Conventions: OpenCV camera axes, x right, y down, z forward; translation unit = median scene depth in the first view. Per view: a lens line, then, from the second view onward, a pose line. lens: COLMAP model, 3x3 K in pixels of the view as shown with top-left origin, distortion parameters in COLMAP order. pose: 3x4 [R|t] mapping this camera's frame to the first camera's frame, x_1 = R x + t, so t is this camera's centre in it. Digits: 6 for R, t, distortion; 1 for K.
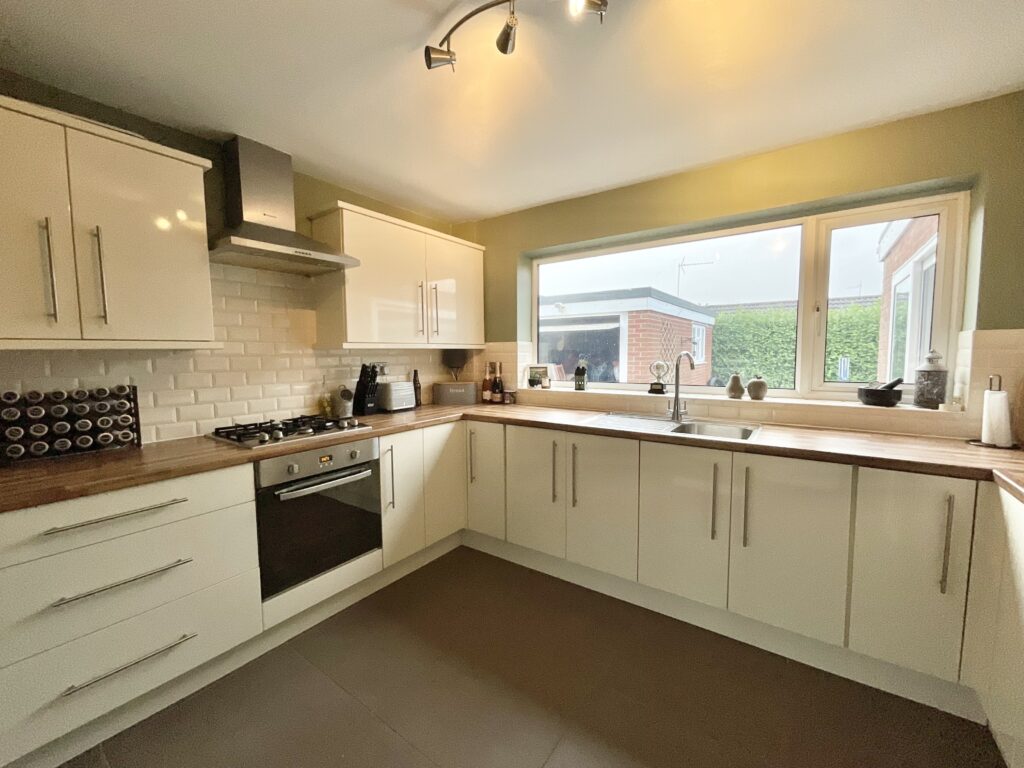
lens RADIAL K [[415.4, 0, 513.8], [0, 415.4, 383.8], [0, 0, 1]] dist [-0.001701, 0.000174]
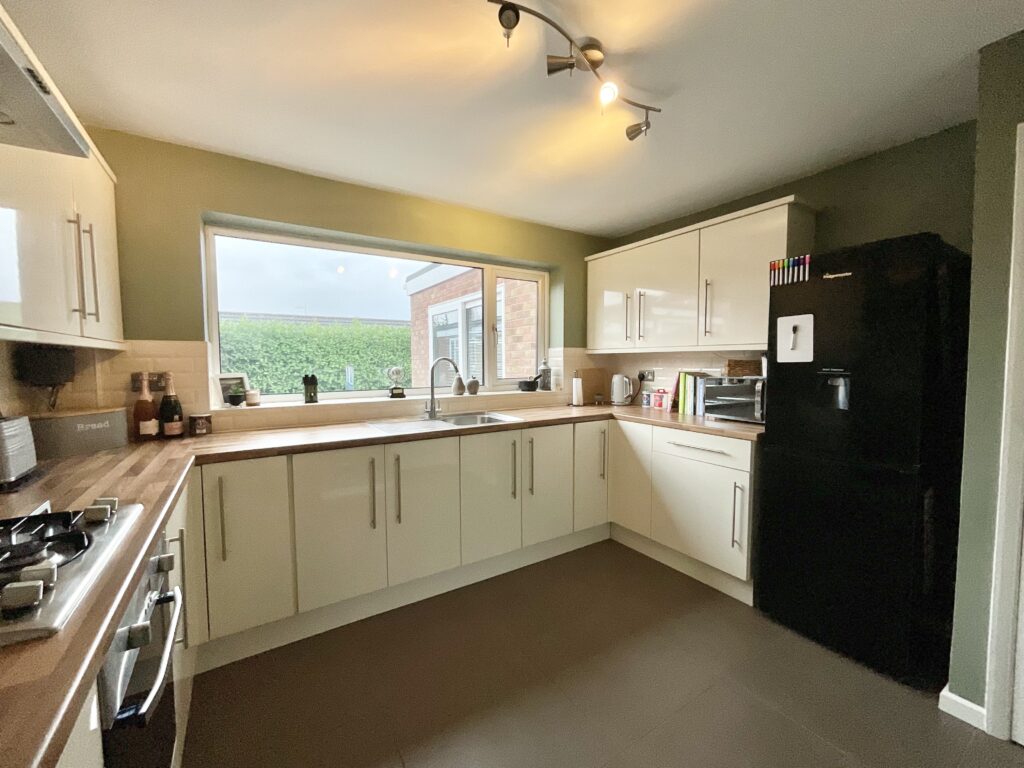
lens RADIAL K [[415.4, 0, 510.3], [0, 415.4, 385.1], [0, 0, 1]] dist [-0.001701, 0.000174]
pose [[0.375131, -0.048561, 0.925699, -0.464552], [0.071129, 0.997191, 0.023487, -0.011444], [-0.924239, 0.057033, 0.377531, 0.308401]]
